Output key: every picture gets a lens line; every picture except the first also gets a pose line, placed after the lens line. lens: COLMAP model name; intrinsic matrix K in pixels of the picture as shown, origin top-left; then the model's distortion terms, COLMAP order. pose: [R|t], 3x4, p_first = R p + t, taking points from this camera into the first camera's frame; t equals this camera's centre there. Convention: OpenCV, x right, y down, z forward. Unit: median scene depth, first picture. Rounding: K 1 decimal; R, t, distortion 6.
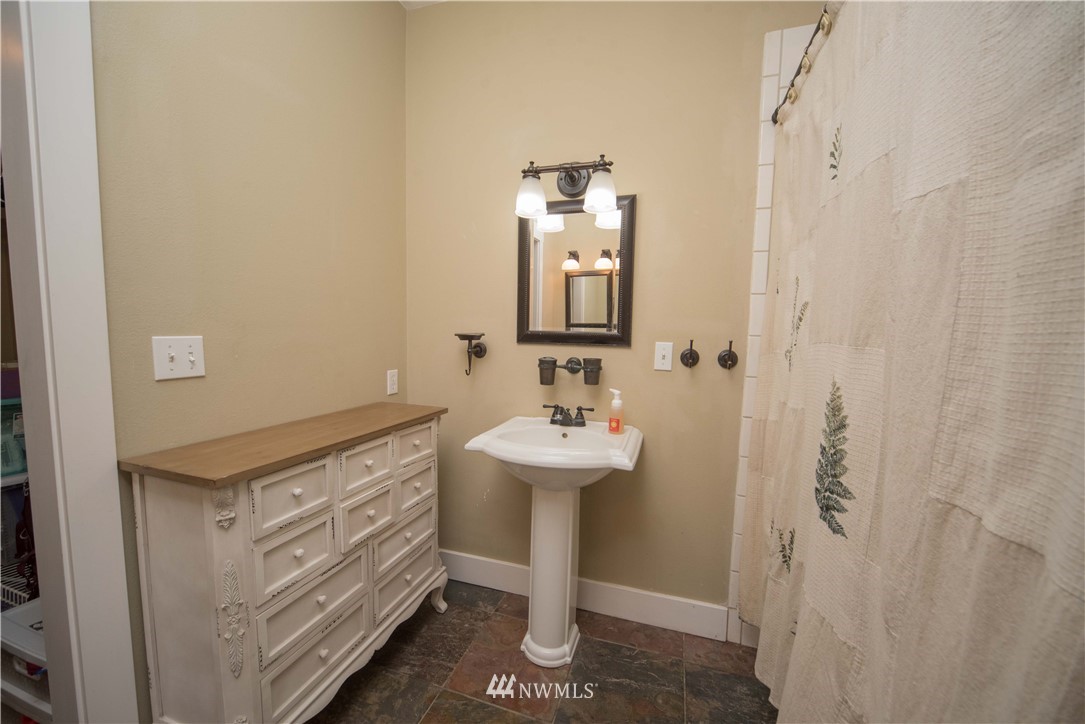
lens RADIAL K [[380.9, 0, 534.1], [0, 380.9, 362.4], [0, 0, 1]] dist [-0.003114, -0.000212]
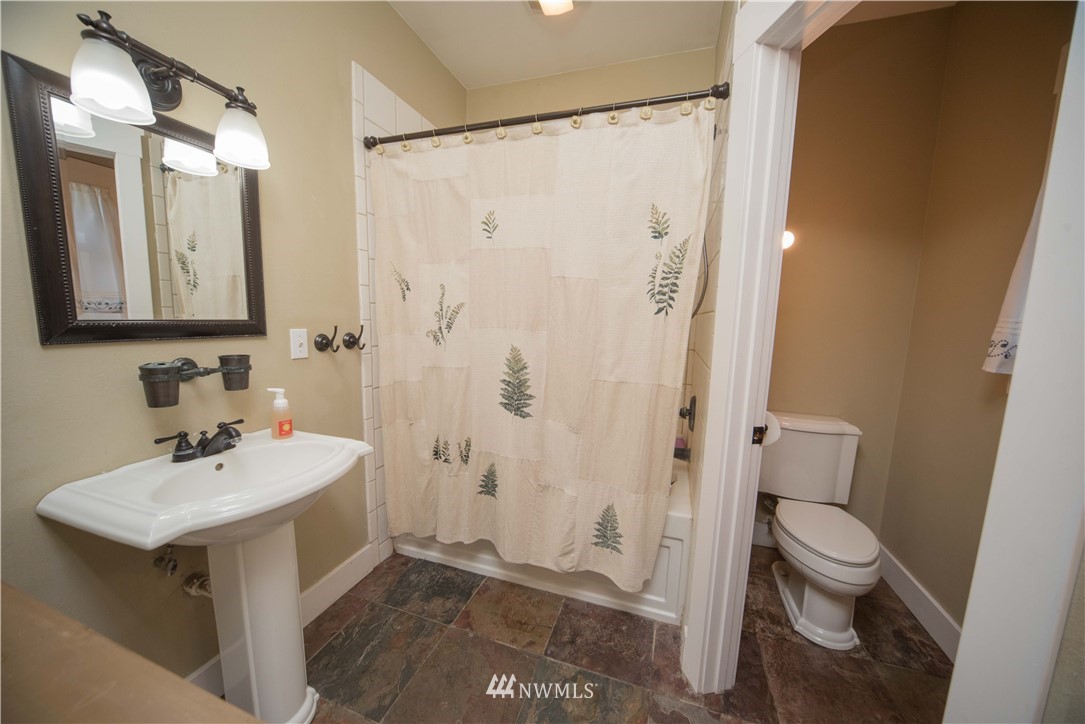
lens RADIAL K [[380.9, 0, 536.6], [0, 380.9, 364.6], [0, 0, 1]] dist [-0.003114, -0.000212]
pose [[0.042660, -0.145556, 0.988430, -0.596077], [0.054952, 0.988175, 0.143147, -0.070127], [-0.997577, 0.048210, 0.050154, 0.377847]]
